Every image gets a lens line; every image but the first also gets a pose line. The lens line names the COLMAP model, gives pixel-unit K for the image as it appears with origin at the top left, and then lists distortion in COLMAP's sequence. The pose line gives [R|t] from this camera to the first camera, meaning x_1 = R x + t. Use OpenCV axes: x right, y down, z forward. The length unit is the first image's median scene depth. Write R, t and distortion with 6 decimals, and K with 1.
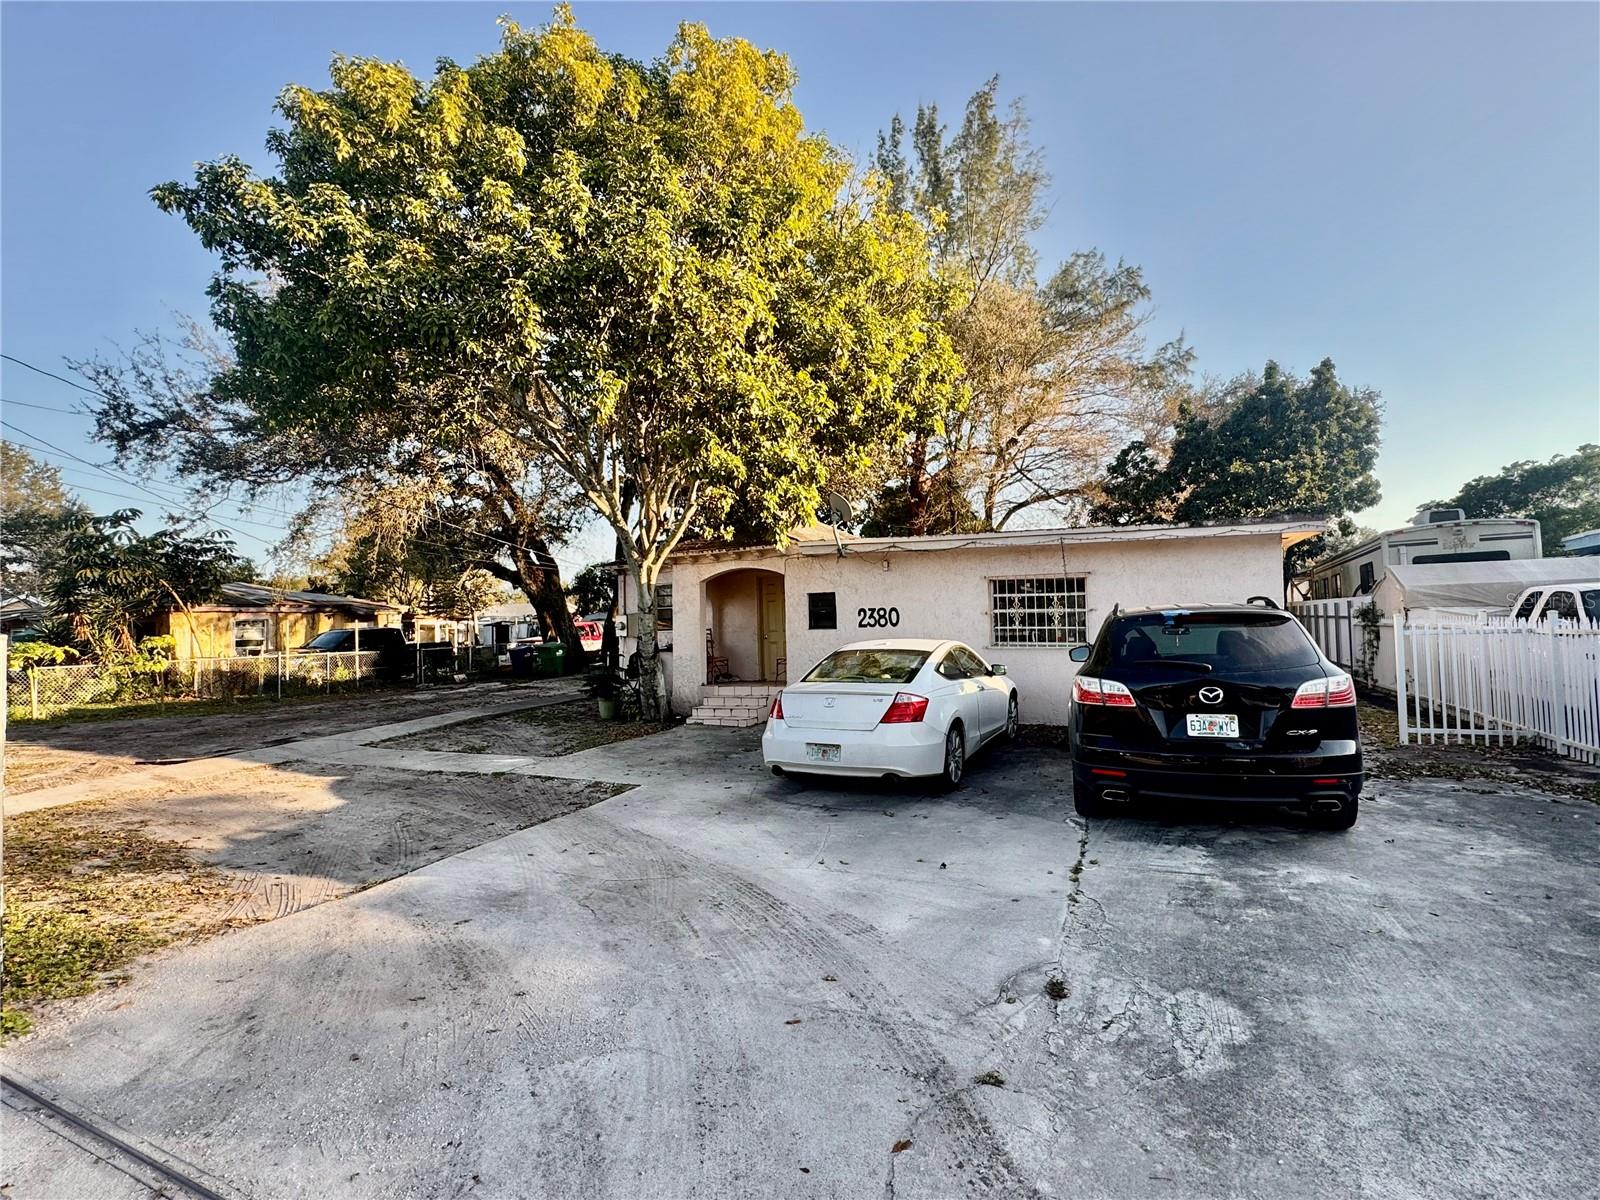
lens RADIAL K [[761.0, 0, 800.3], [0, 761.0, 597.4], [0, 0, 1]] dist [-0.001187, 0.001171]
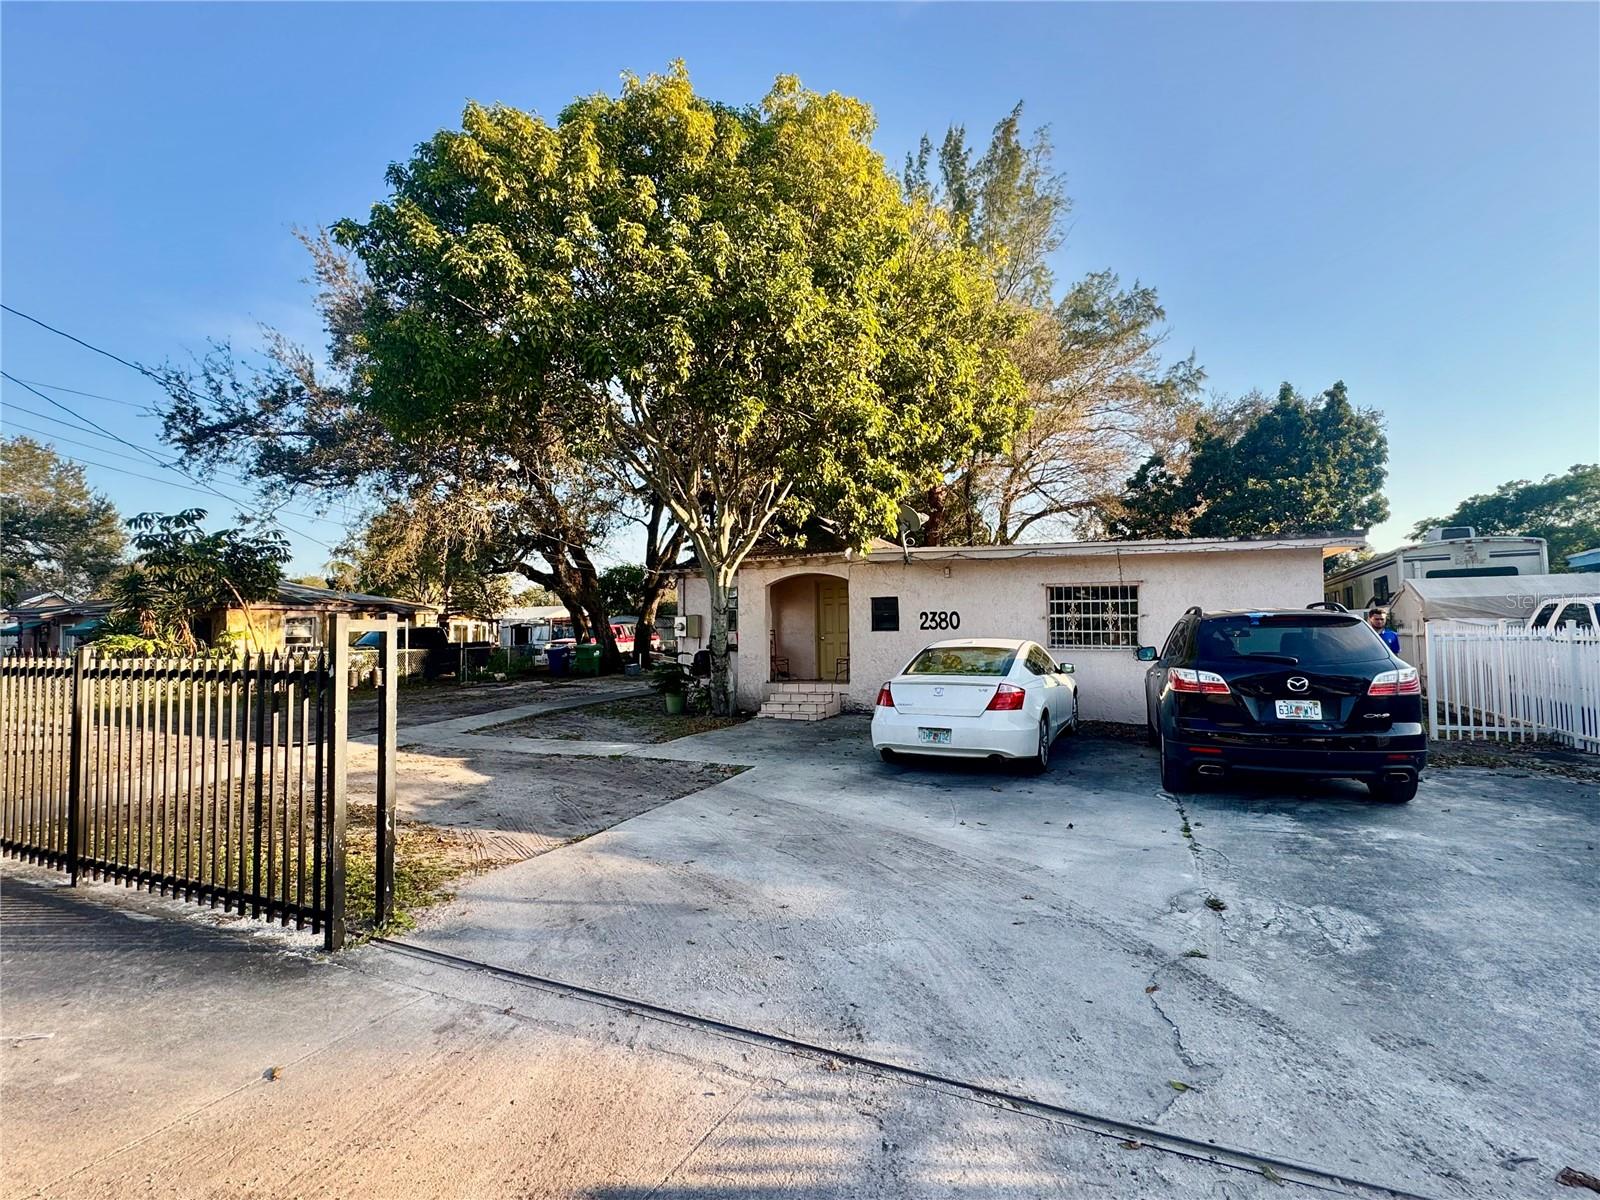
lens RADIAL K [[761.0, 0, 796.4], [0, 761.0, 600.7], [0, 0, 1]] dist [-0.001187, 0.001171]
pose [[0.999896, 0.013294, 0.005501, -0.149791], [-0.013264, 0.999897, -0.005461, 0.009360], [-0.005573, 0.005387, 0.999970, -0.107636]]
